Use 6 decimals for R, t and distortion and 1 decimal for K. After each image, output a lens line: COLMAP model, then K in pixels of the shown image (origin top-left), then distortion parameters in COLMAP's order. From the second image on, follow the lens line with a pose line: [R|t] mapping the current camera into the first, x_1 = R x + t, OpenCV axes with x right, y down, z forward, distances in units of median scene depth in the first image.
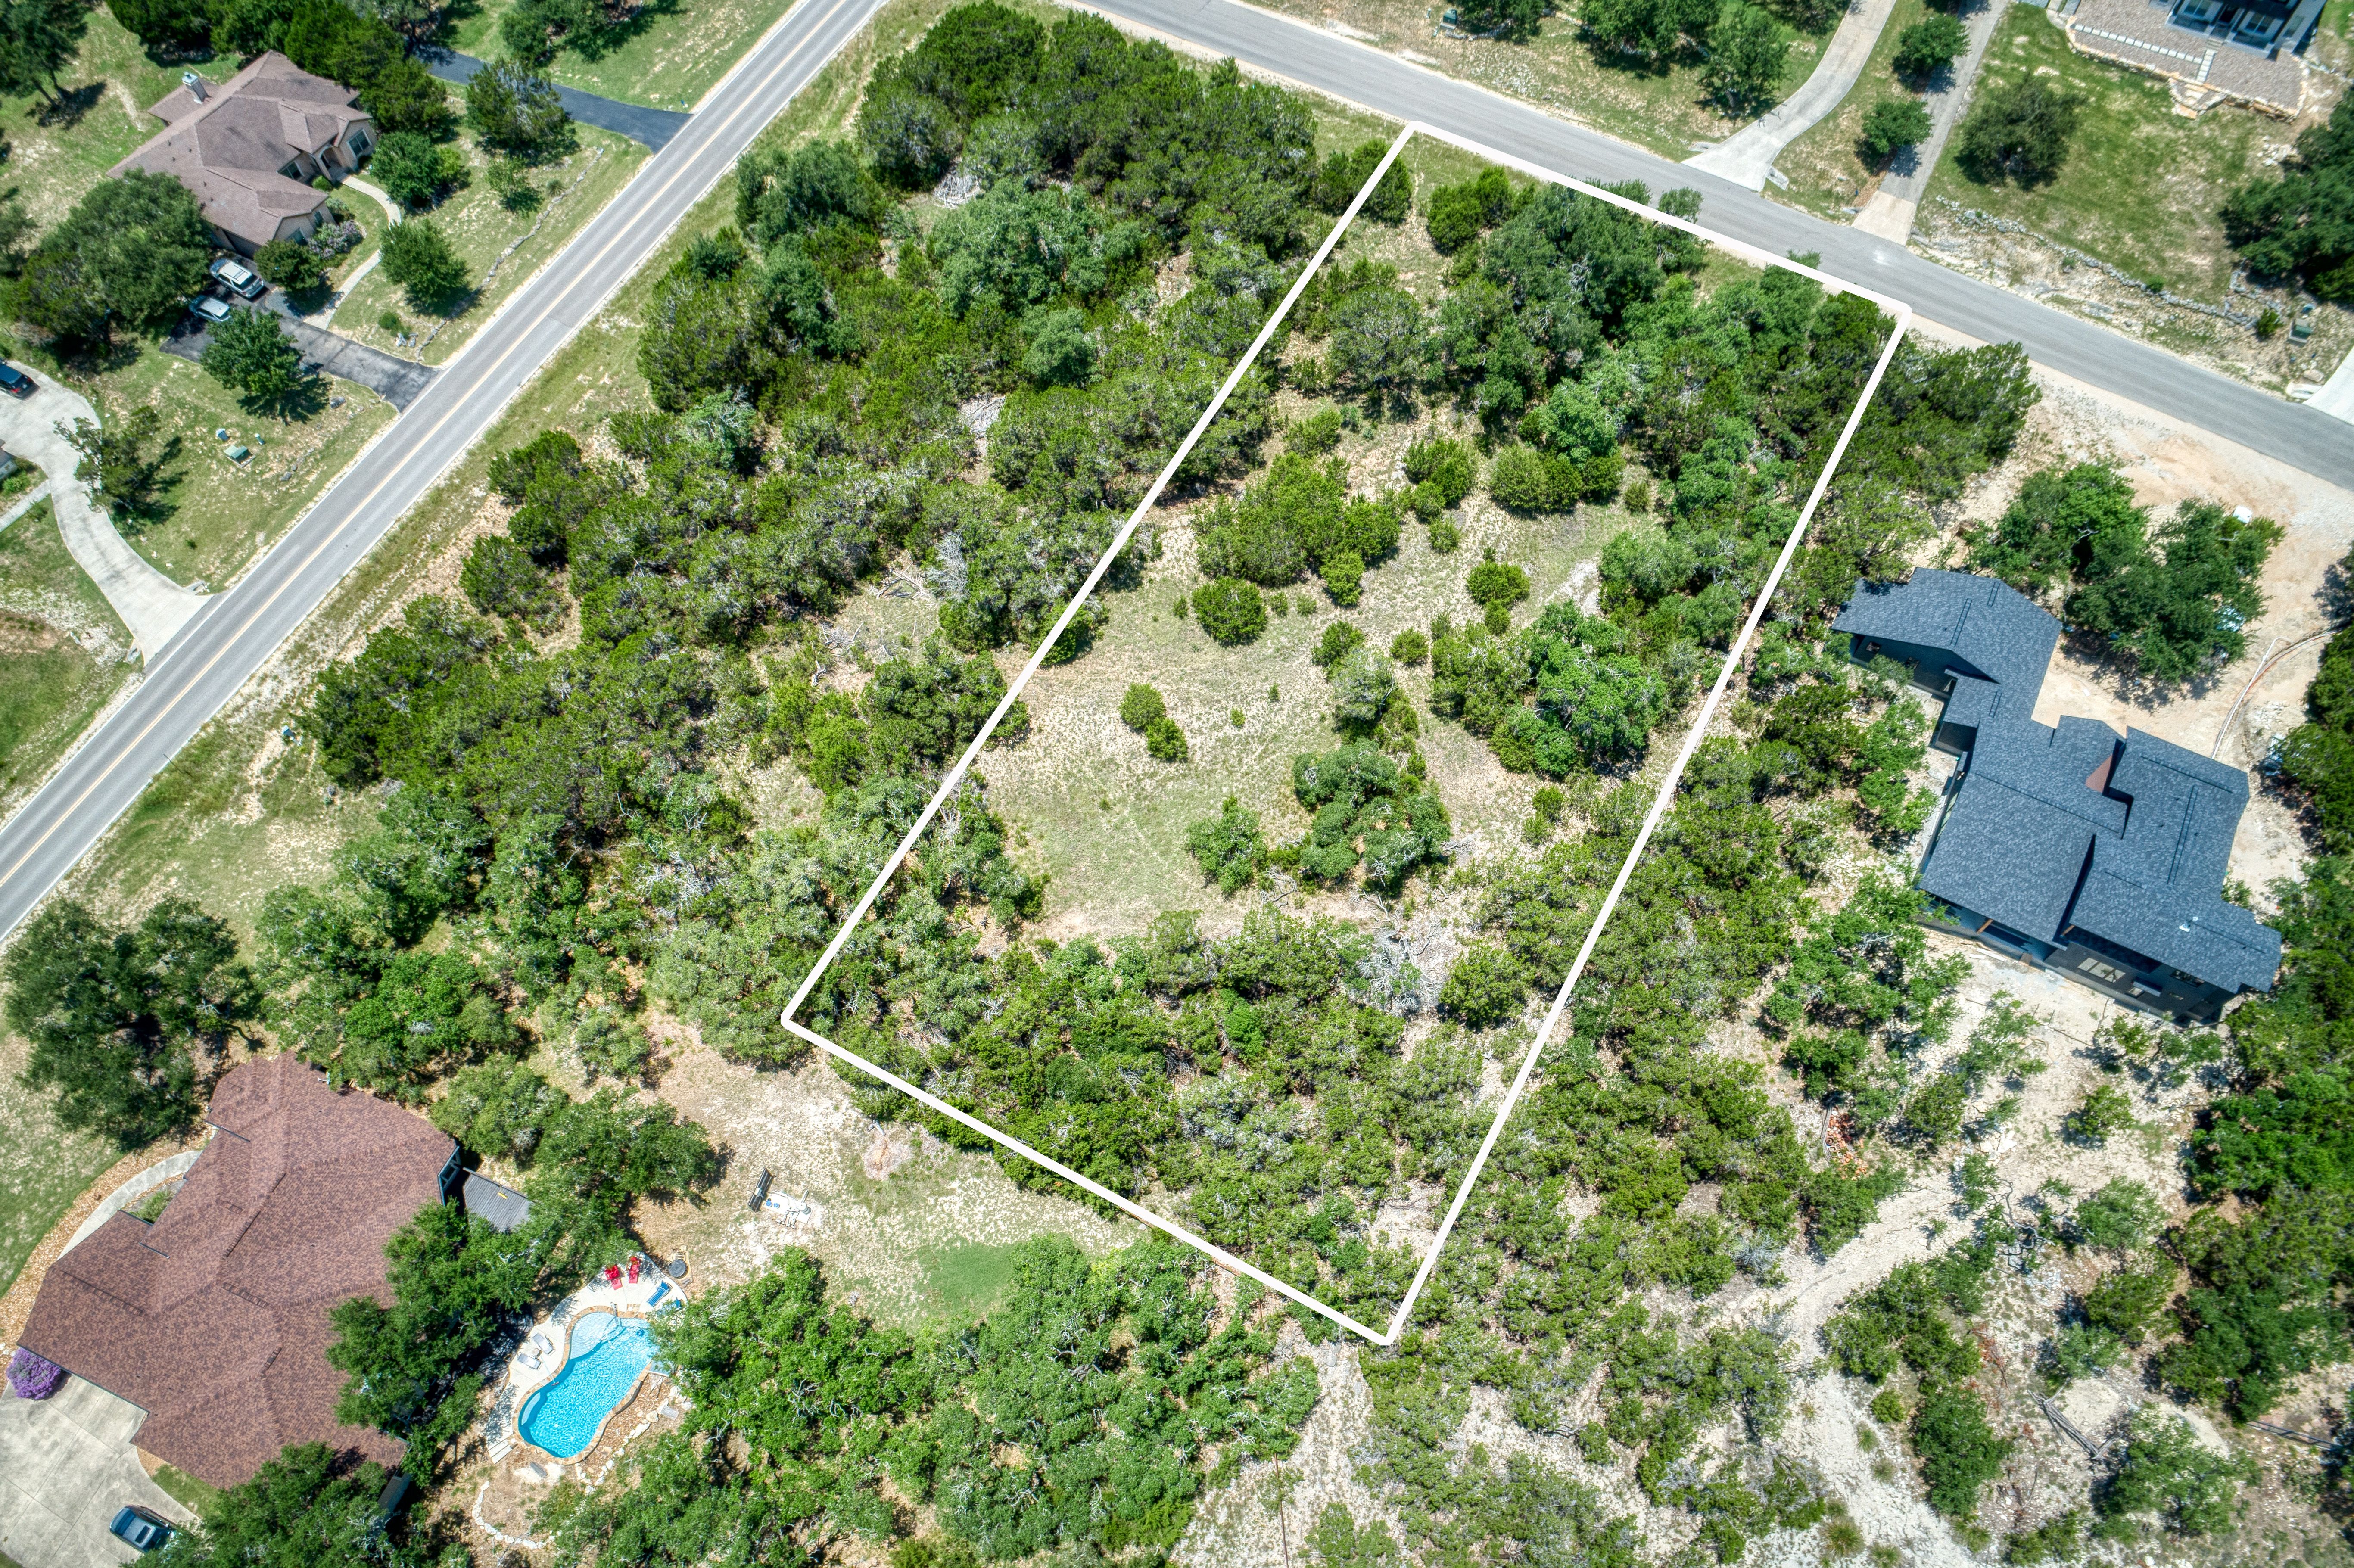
lens RADIAL K [[1590.0, 0, 1180.3], [0, 1590.0, 778.1], [0, 0, 1]] dist [0.001098, 0.002721]
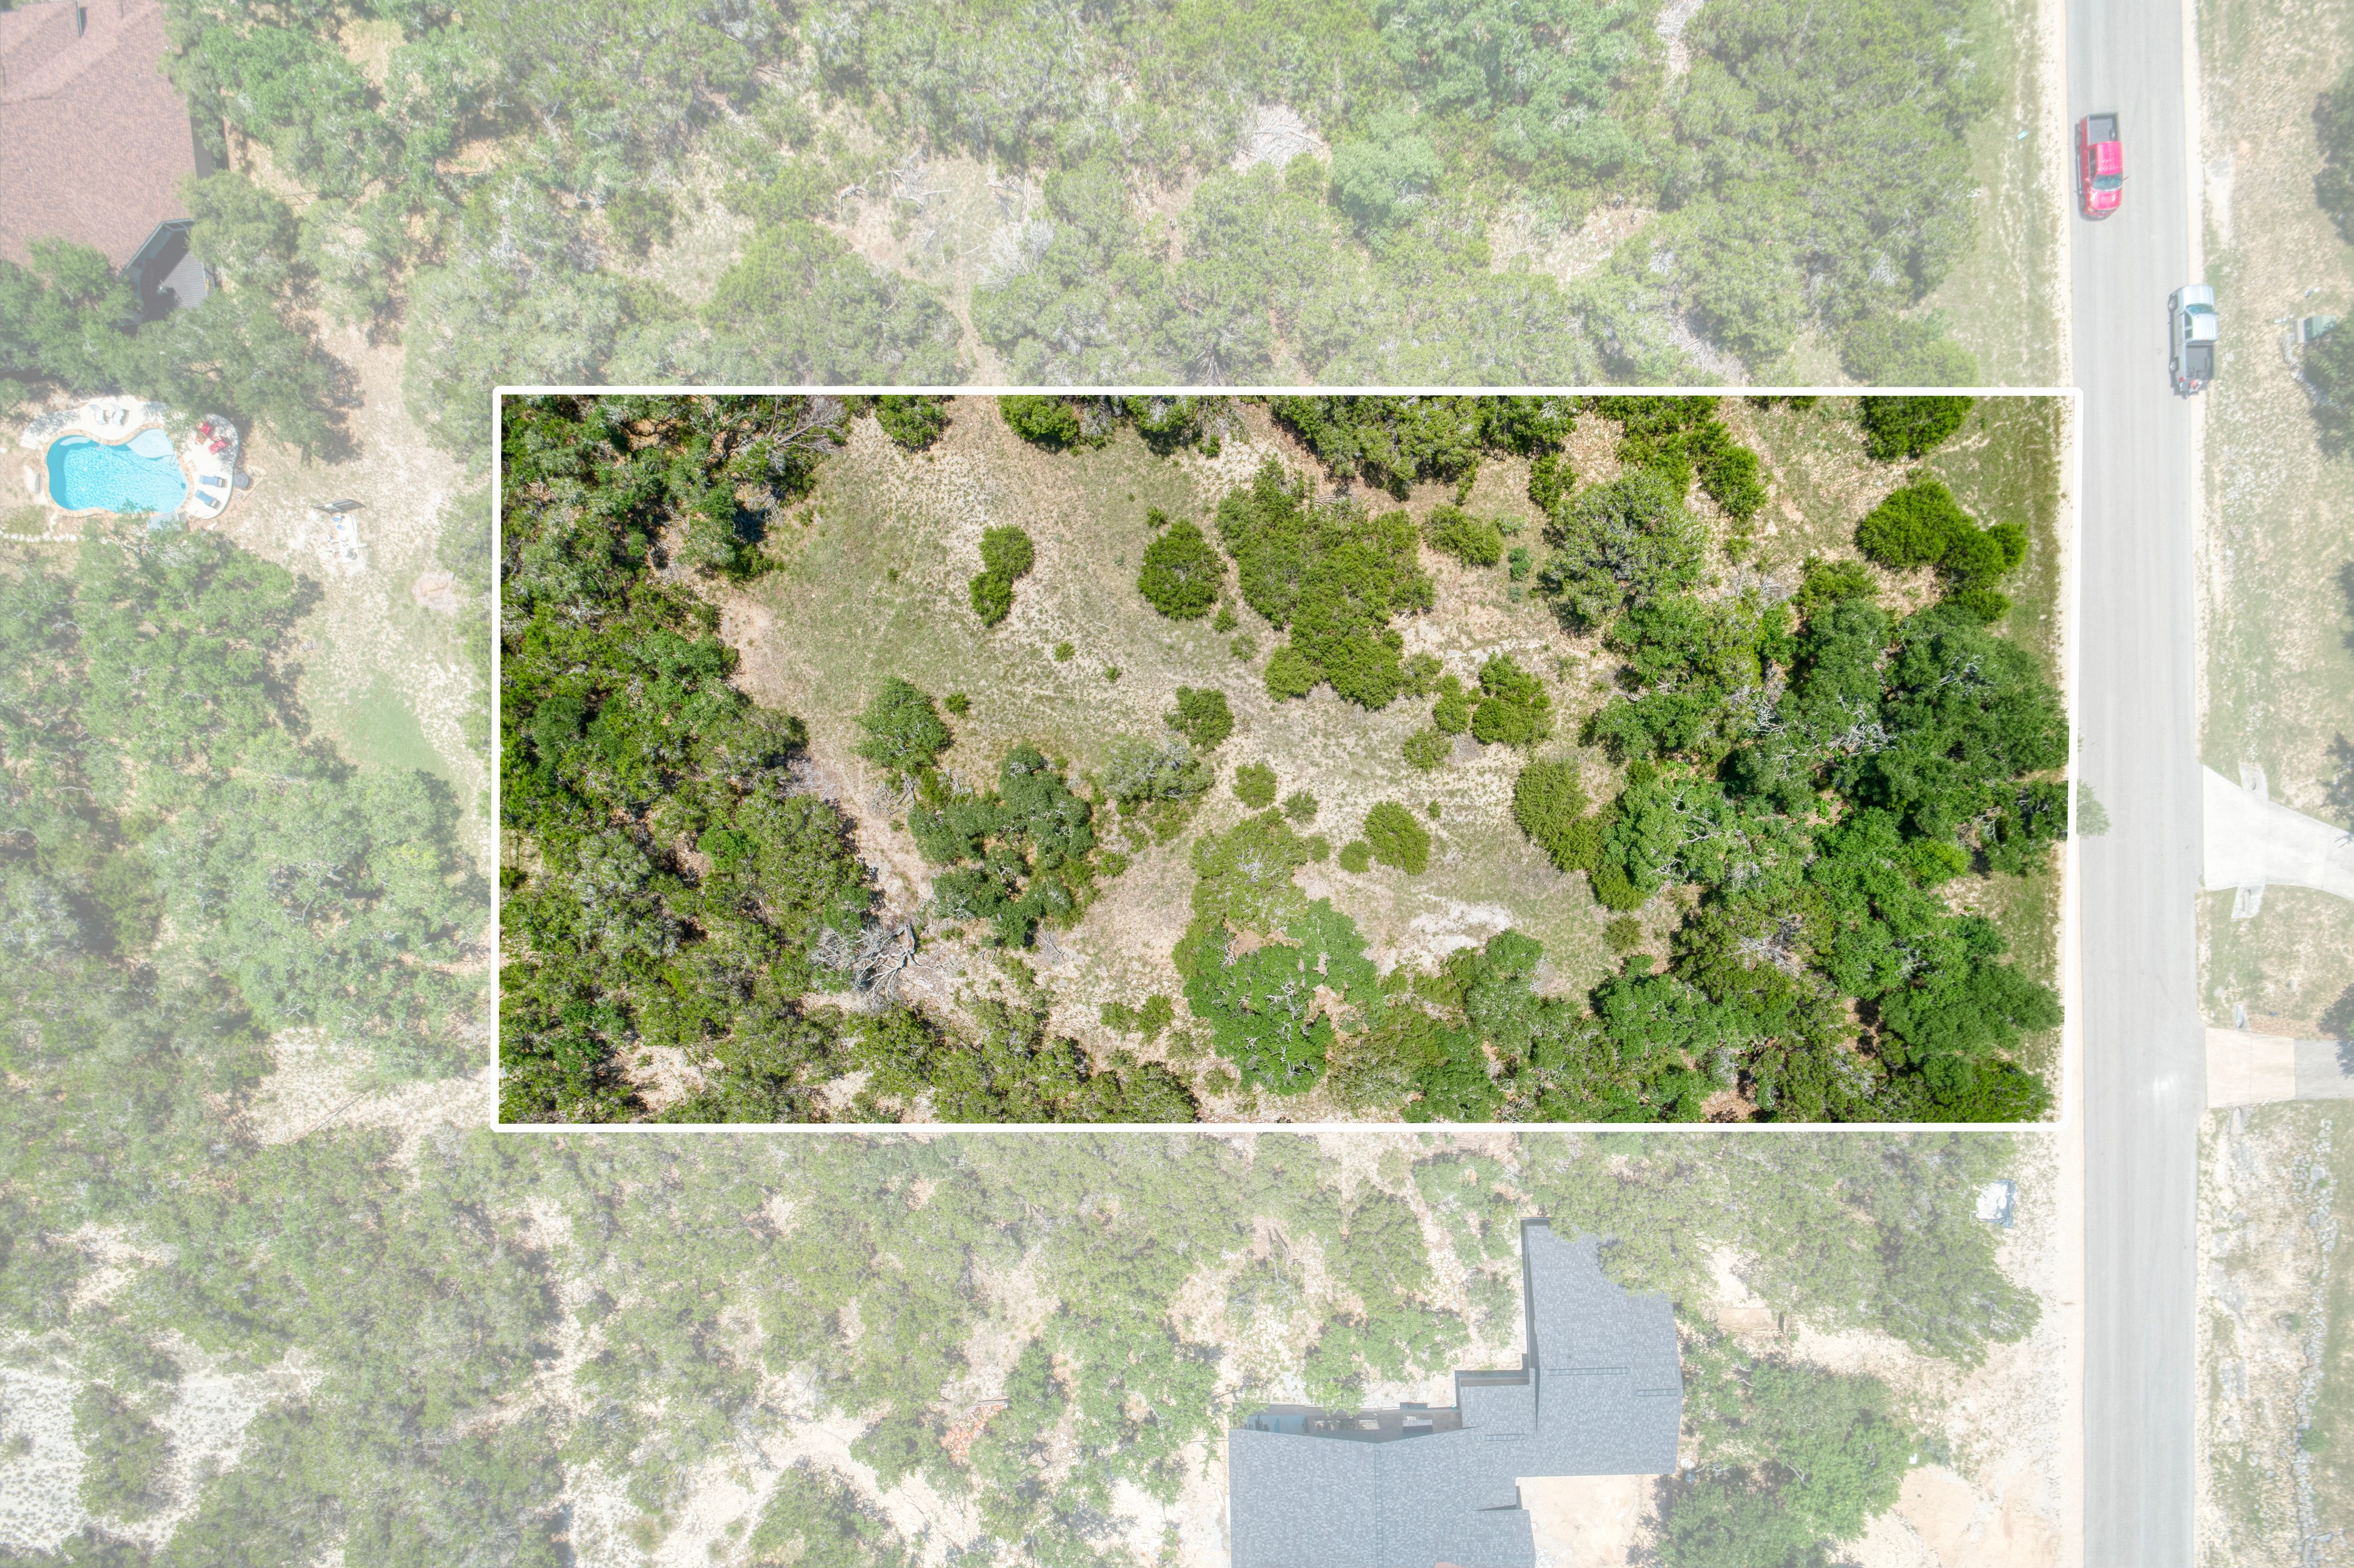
lens RADIAL K [[1590.0, 0, 1180.3], [0, 1590.0, 778.1], [0, 0, 1]] dist [0.001098, 0.002721]
pose [[0.499925, 0.866015, -0.009608, 0.127629], [-0.750364, 0.438649, 0.494511, -0.453394], [0.432469, -0.240009, 0.869118, 0.267068]]
